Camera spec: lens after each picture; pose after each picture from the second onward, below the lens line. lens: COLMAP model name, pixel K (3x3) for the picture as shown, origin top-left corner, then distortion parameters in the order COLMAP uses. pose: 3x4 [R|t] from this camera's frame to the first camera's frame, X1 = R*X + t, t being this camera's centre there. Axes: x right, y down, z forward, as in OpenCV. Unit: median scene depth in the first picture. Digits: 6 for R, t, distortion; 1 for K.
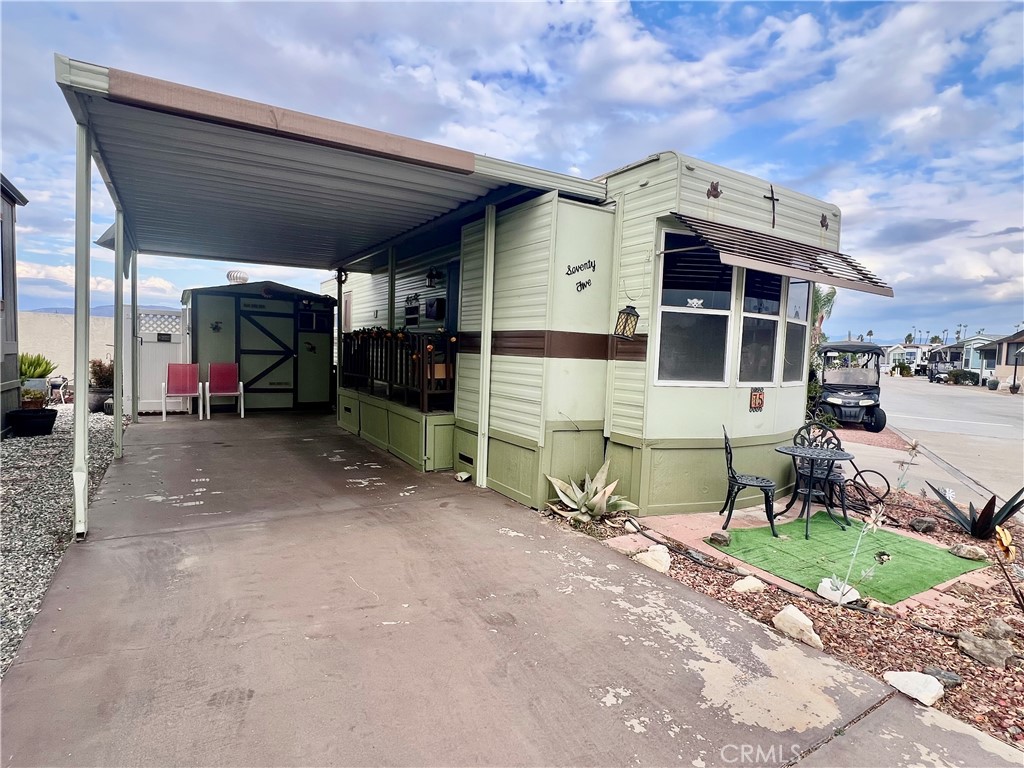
lens RADIAL K [[536.1, 0, 506.9], [0, 536.1, 381.7], [0, 0, 1]] dist [-0.004652, -0.000099]
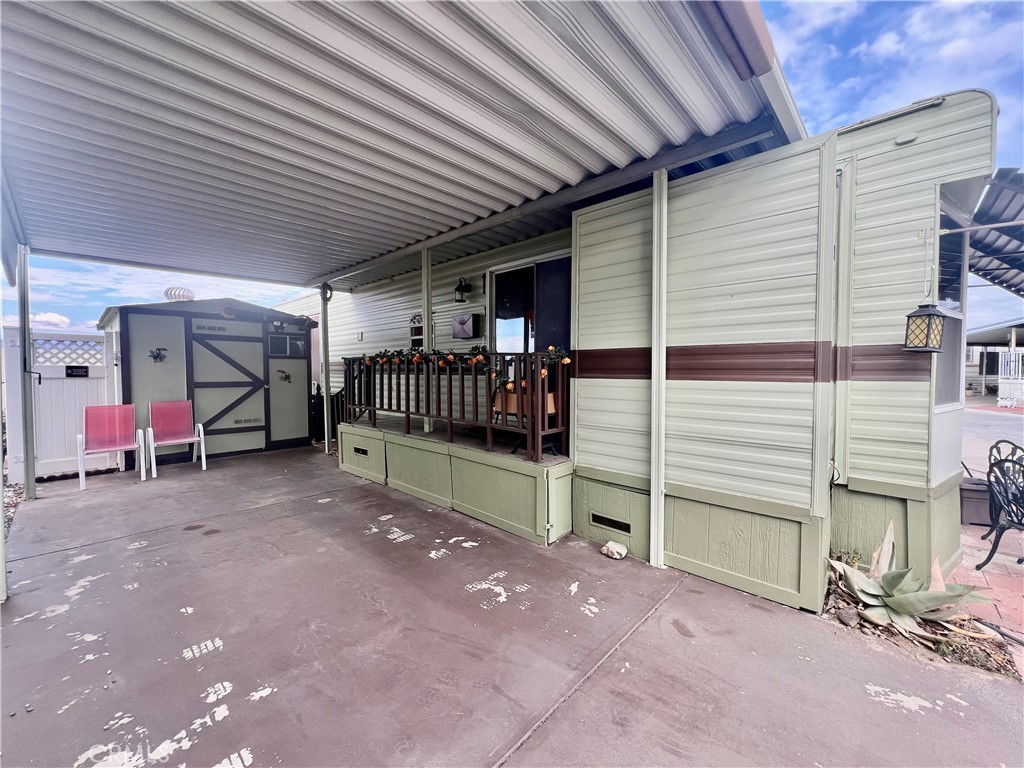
lens RADIAL K [[411.6, 0, 510.5], [0, 411.6, 381.1], [0, 0, 1]] dist [-0.000524, -0.000428]
pose [[0.964566, -0.044582, 0.260049, -0.347888], [0.051125, 0.998522, -0.018448, -0.046249], [-0.258842, 0.031089, 0.965419, 0.489895]]
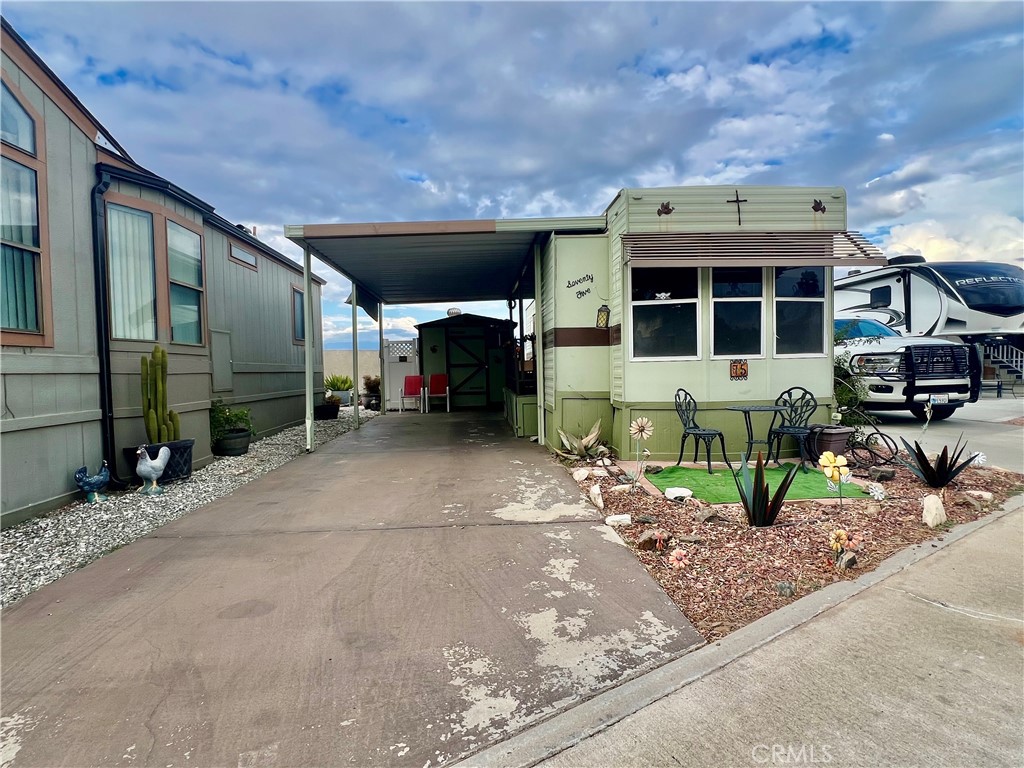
lens RADIAL K [[536.1, 0, 505.3], [0, 536.1, 384.6], [0, 0, 1]] dist [-0.004652, -0.000099]
pose [[0.872930, -0.044766, -0.485787, 0.526037], [0.030703, 0.998848, -0.036873, 0.083976], [0.486878, 0.017272, 0.873299, -0.253799]]
